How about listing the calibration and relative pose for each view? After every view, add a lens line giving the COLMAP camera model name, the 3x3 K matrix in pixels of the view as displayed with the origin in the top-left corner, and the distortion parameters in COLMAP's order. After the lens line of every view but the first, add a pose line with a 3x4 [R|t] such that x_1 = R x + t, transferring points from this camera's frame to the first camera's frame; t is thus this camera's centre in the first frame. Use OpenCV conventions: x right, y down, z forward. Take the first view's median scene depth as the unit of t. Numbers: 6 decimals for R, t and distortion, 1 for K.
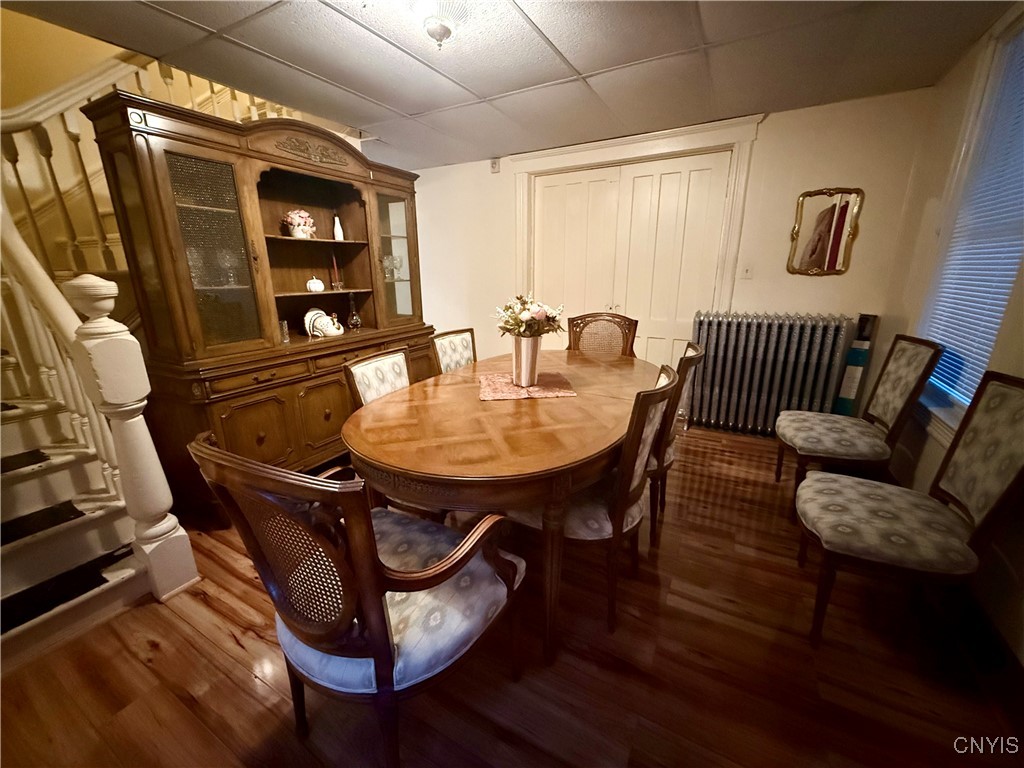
lens RADIAL K [[407.1, 0, 509.6], [0, 407.1, 385.0], [0, 0, 1]] dist [-0.001116, -0.000845]
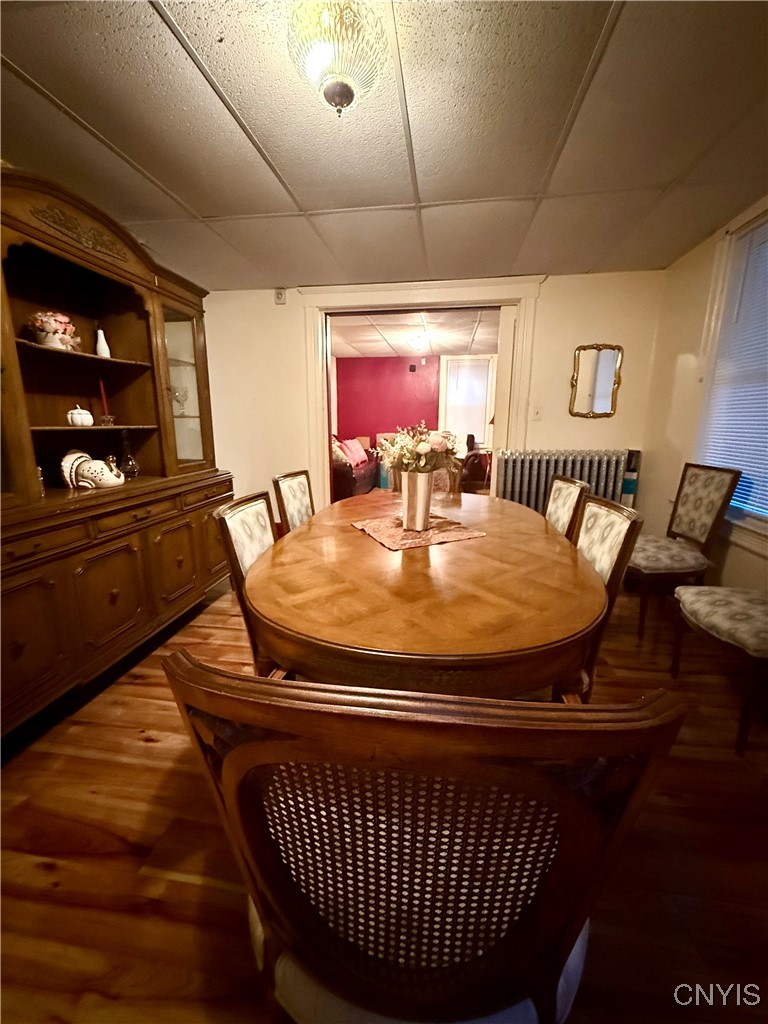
lens RADIAL K [[407.1, 0, 387.3], [0, 407.1, 508.4], [0, 0, 1]] dist [-0.001116, -0.000845]
pose [[0.935784, -0.060540, 0.347336, -0.227673], [0.083605, 0.995152, -0.051793, -0.002855], [-0.342517, 0.077506, 0.936309, 0.153877]]
